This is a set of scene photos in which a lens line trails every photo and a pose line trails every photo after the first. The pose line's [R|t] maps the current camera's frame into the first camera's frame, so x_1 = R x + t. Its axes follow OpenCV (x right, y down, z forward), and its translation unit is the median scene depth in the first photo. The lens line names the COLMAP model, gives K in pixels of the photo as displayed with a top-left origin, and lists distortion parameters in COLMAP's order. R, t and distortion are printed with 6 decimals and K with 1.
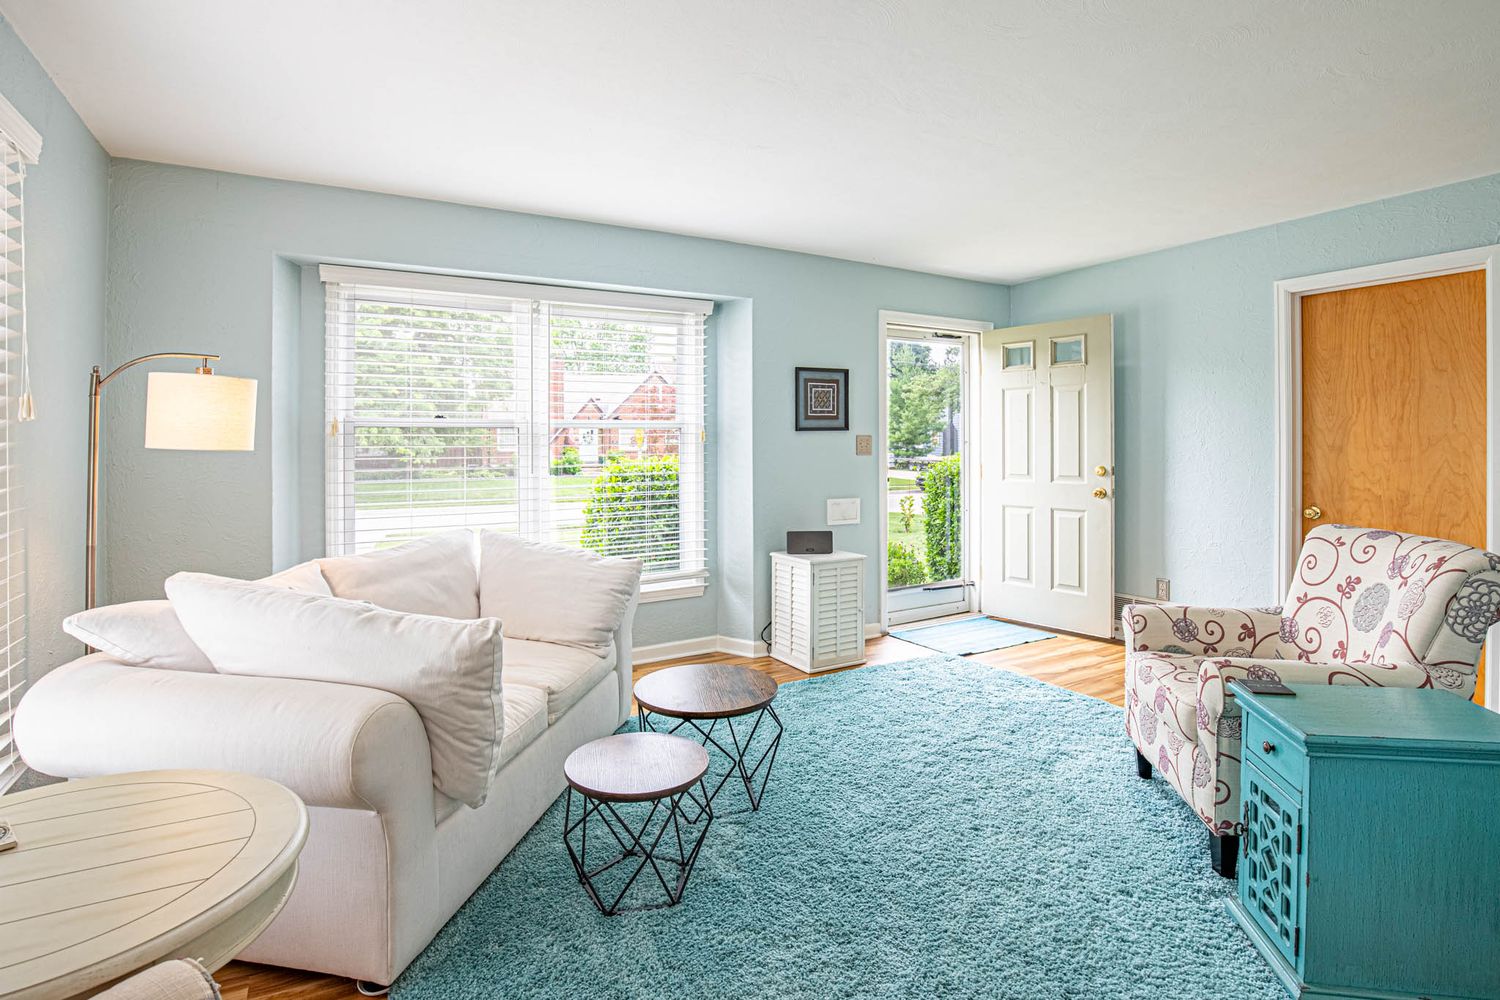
lens RADIAL K [[701.6, 0, 750.2], [0, 701.6, 461.3], [0, 0, 1]] dist [0.001400, 0.000264]
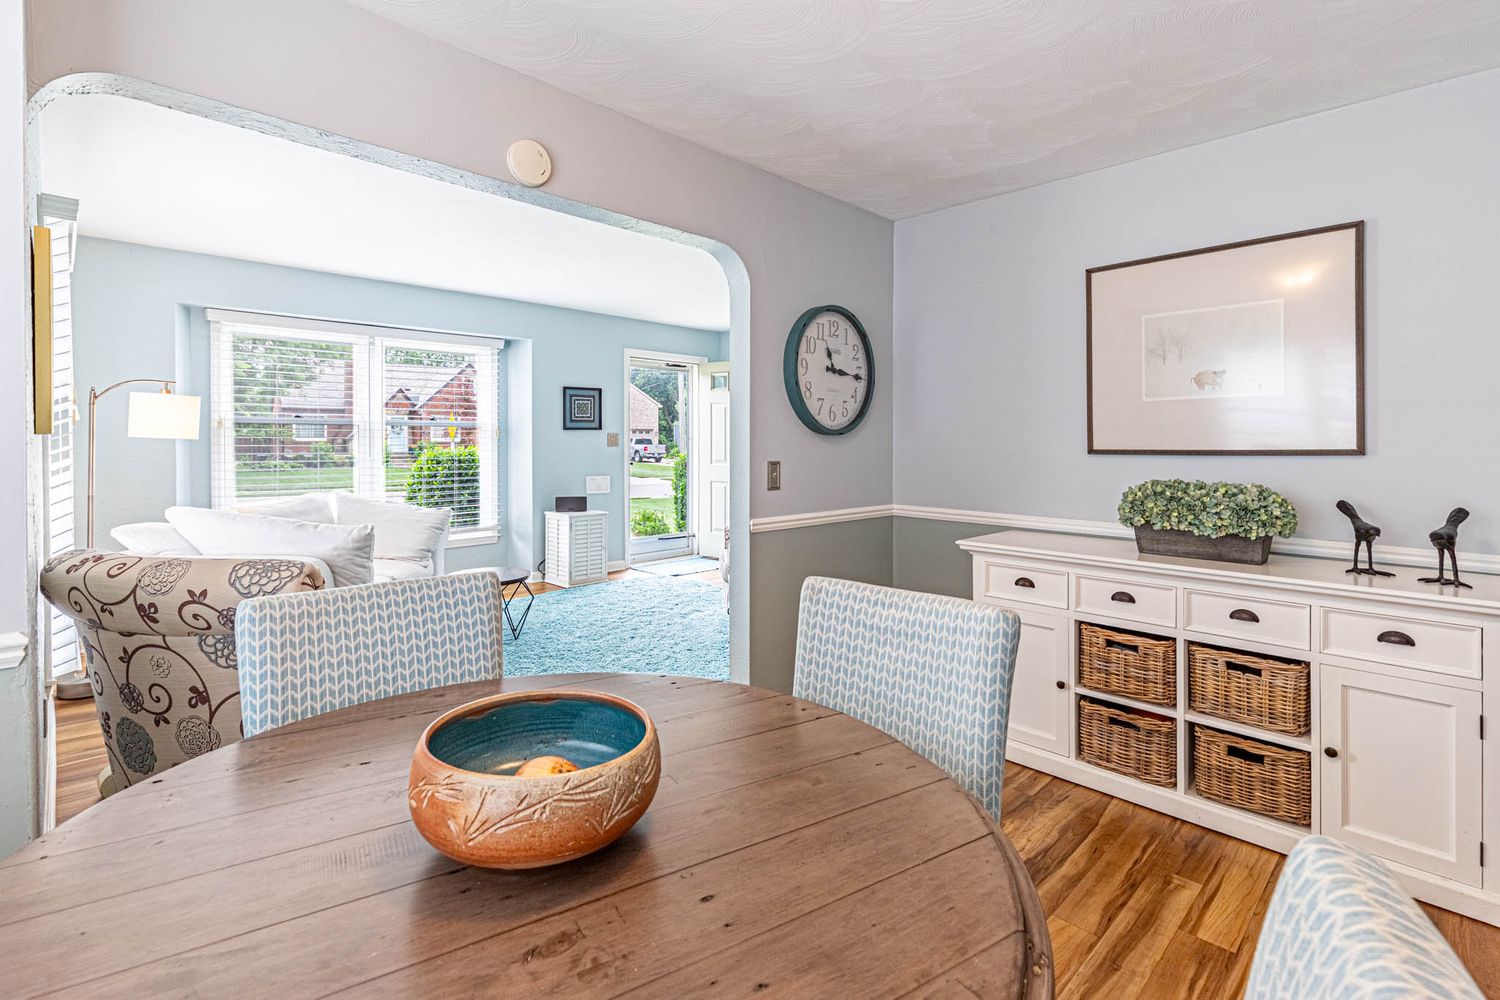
lens RADIAL K [[701.6, 0, 750.2], [0, 701.6, 461.3], [0, 0, 1]] dist [0.001400, 0.000264]
pose [[0.970557, 0.002826, 0.240853, 0.092121], [-0.005038, 0.999951, 0.008568, 0.008589], [-0.240817, -0.009530, 0.970524, -0.535696]]
